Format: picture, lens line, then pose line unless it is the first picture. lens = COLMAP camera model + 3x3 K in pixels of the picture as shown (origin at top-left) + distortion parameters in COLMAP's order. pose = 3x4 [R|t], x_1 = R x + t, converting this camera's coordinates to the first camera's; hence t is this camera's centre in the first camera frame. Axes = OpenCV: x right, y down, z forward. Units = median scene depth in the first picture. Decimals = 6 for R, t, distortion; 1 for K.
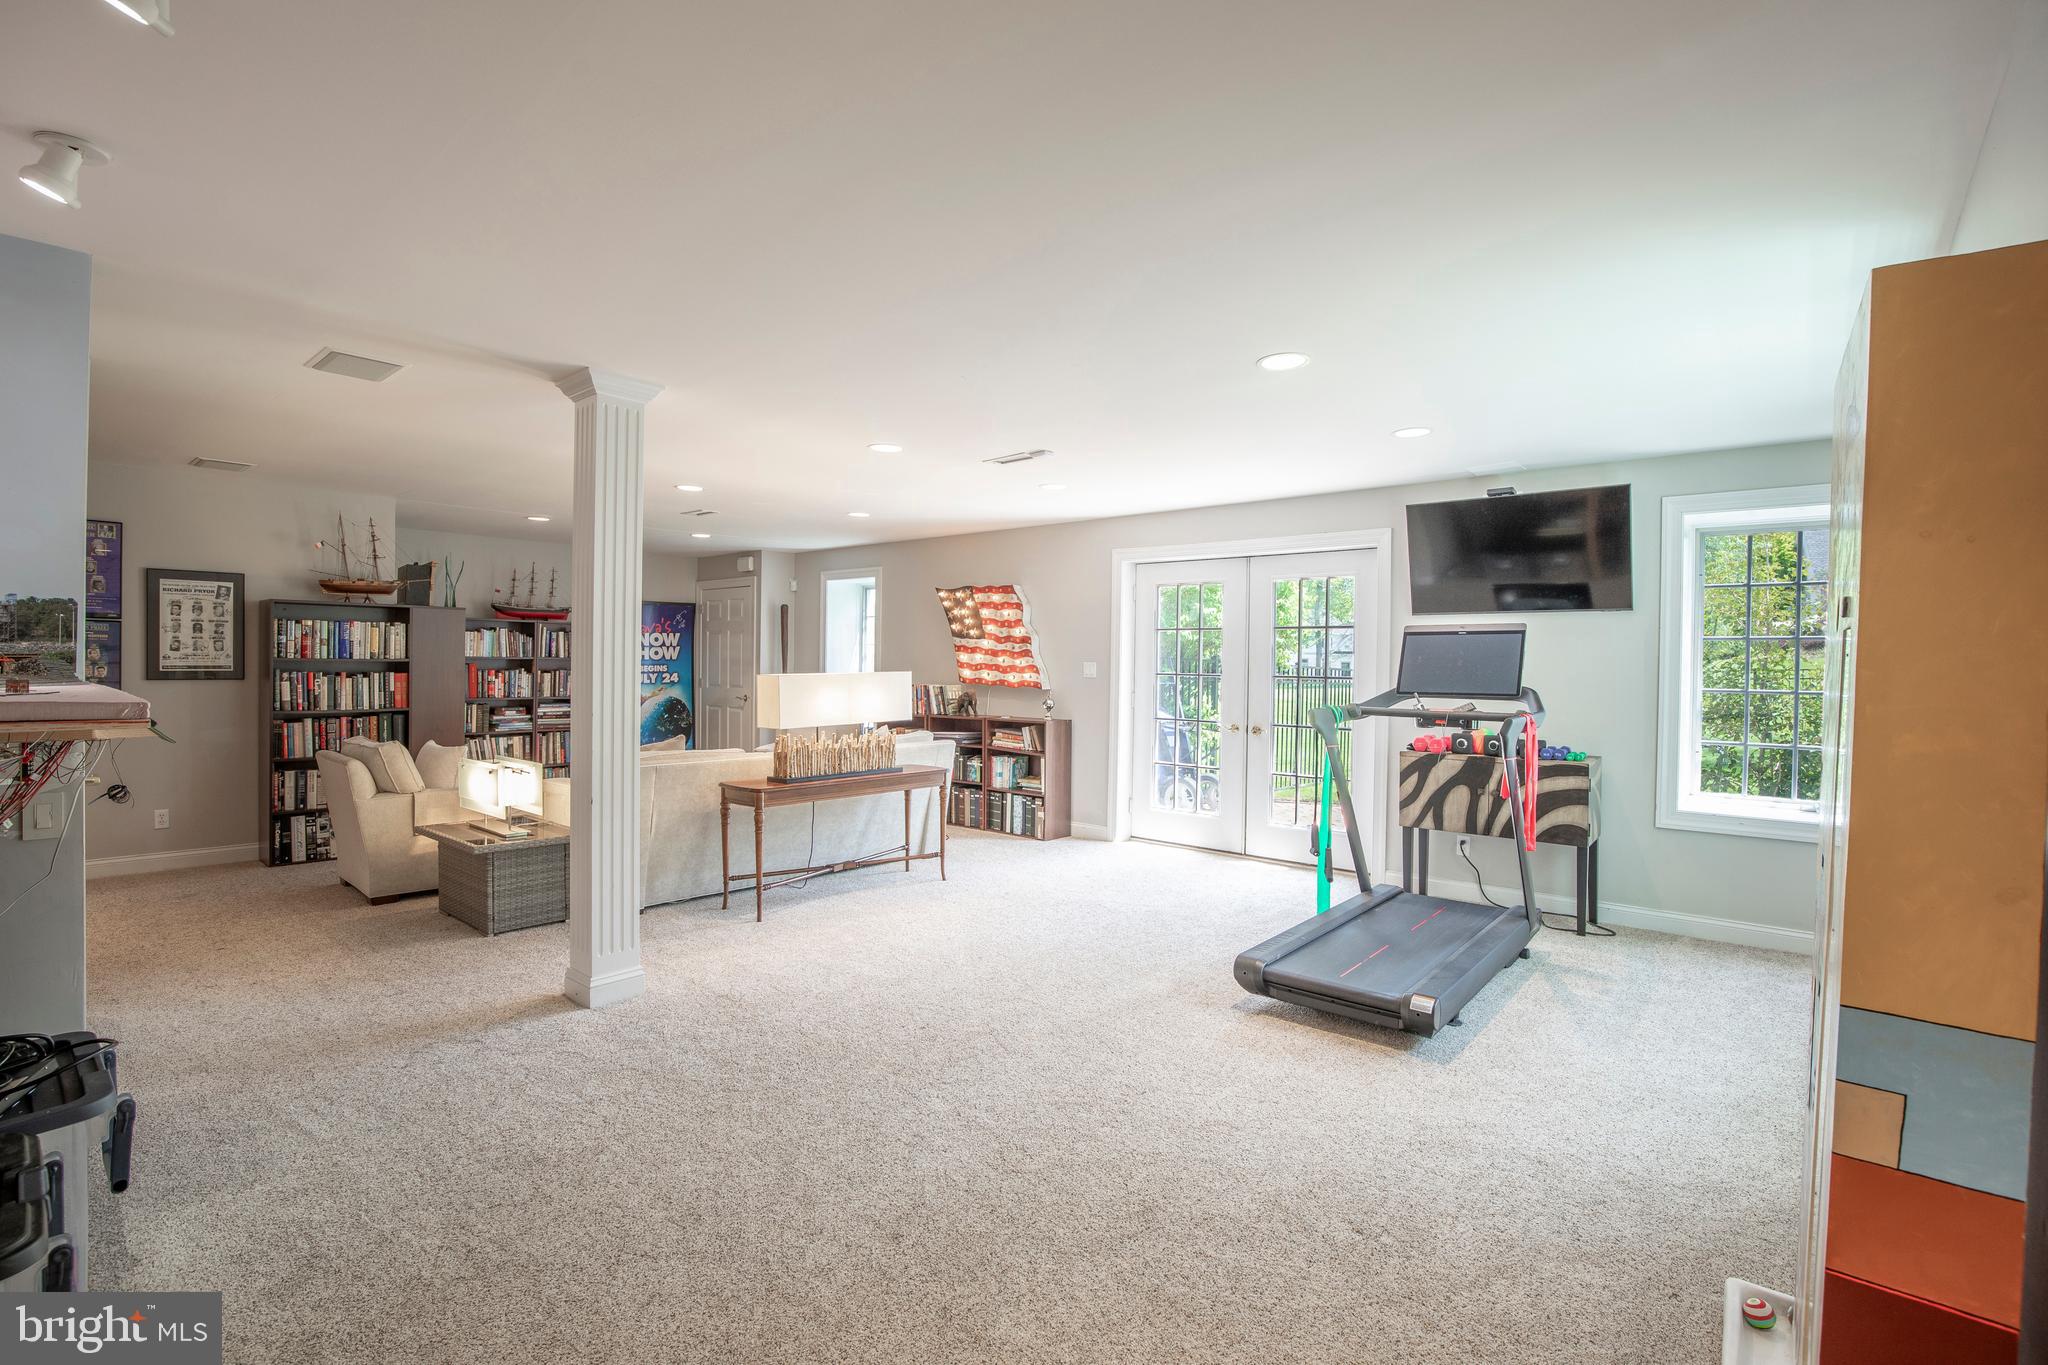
lens RADIAL K [[904.0, 0, 1033.0], [0, 904.0, 680.2], [0, 0, 1]] dist [-0.023414, -0.000328]
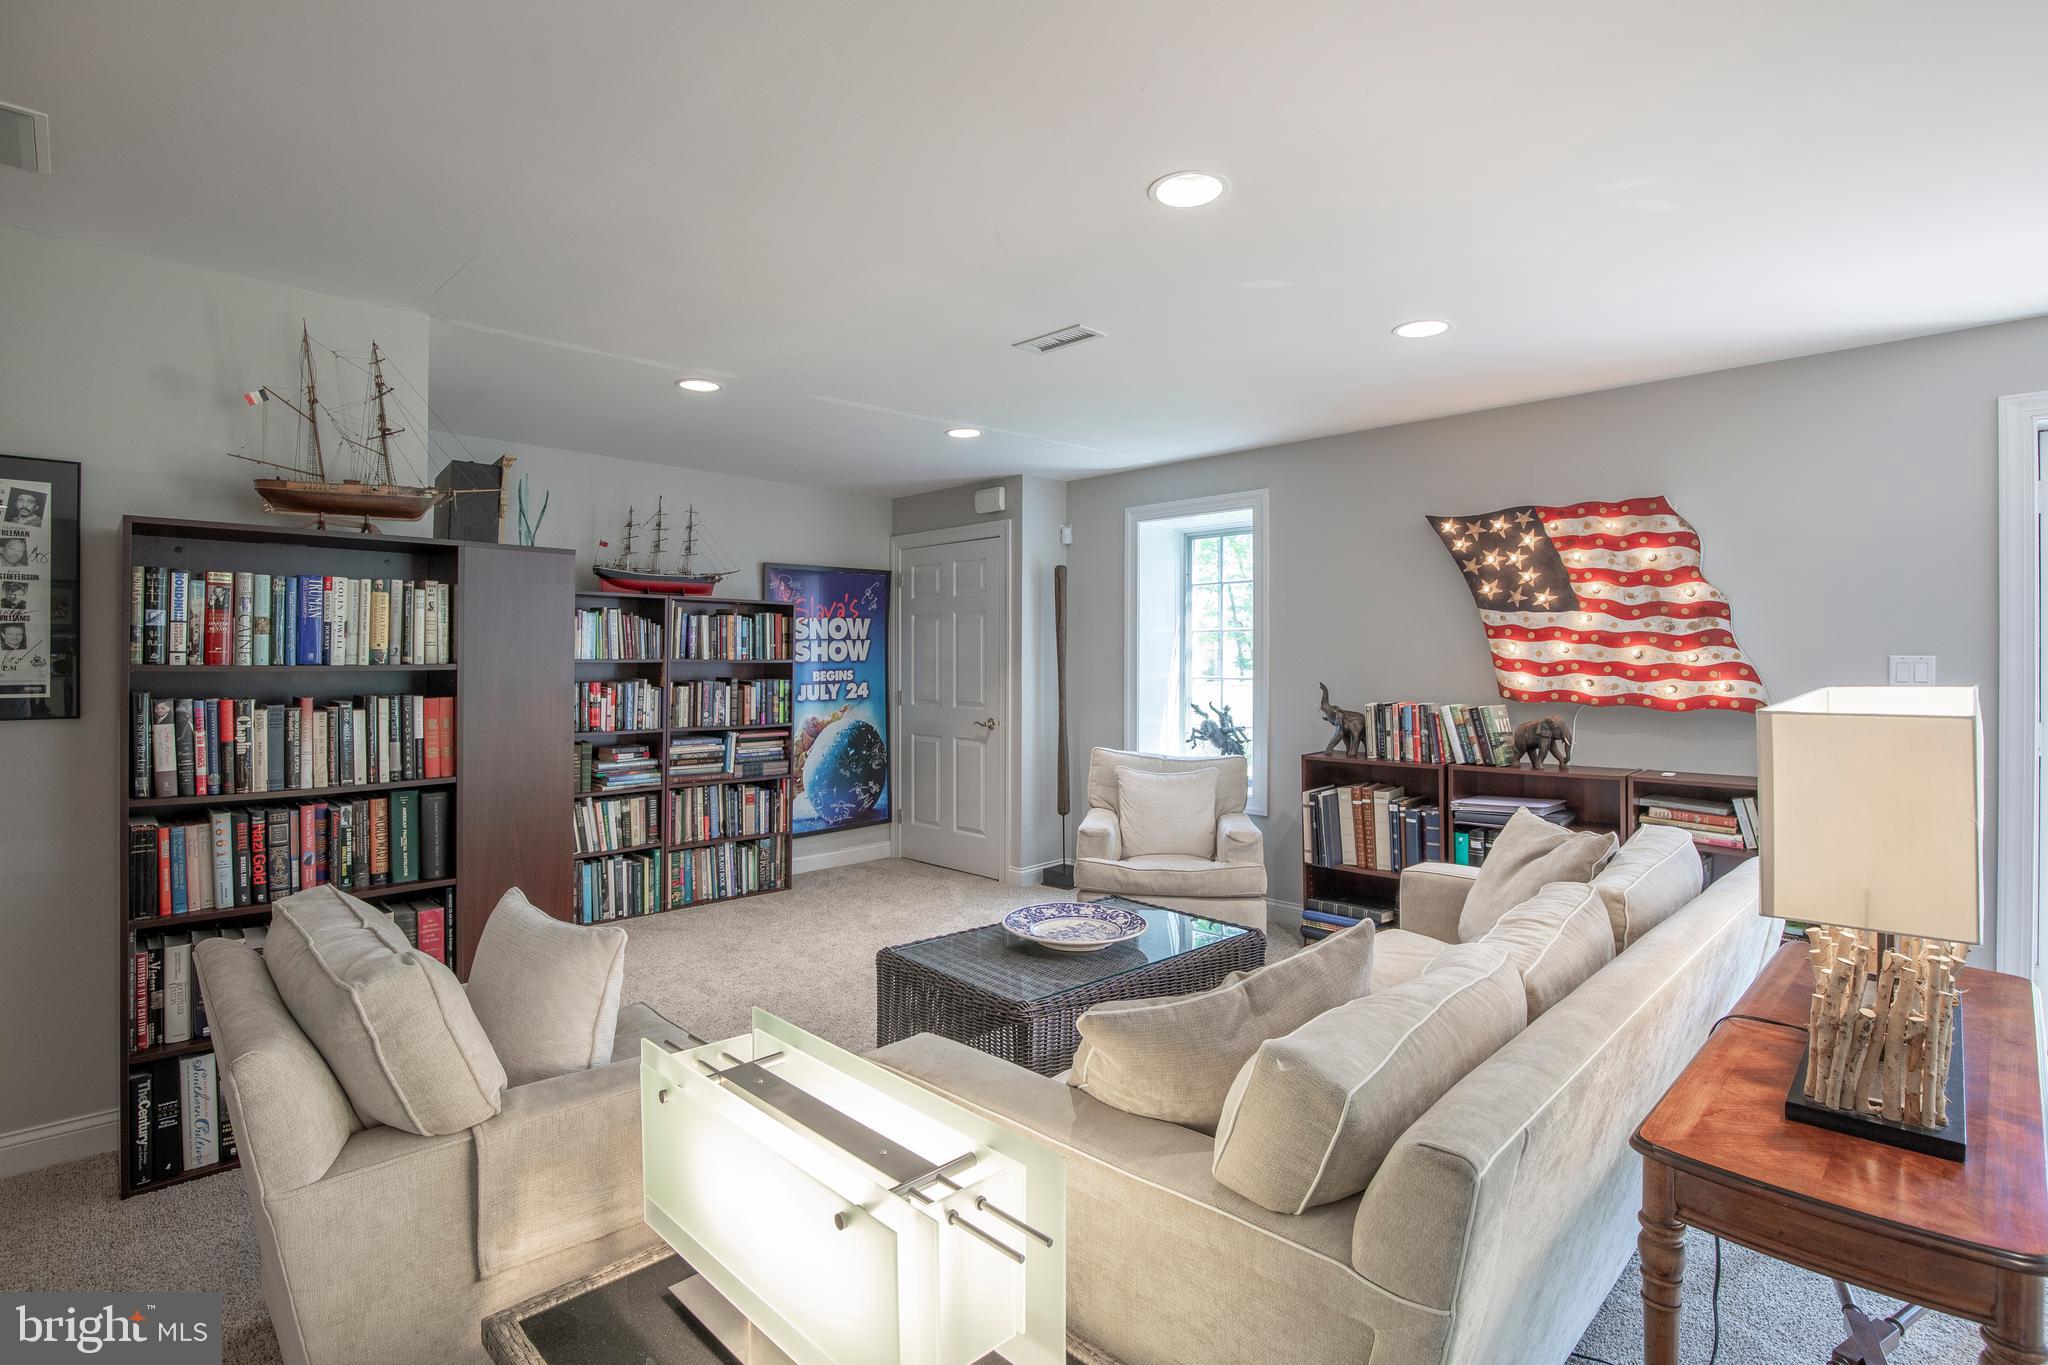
lens RADIAL K [[944.5, 0, 989.6], [0, 944.5, 664.5], [0, 0, 1]] dist [-0.034237, 0.006621]
pose [[0.995616, -0.011143, -0.092865, -0.325399], [0.009599, 0.999809, -0.017049, -0.010955], [0.093037, 0.016083, 0.995533, 0.467476]]
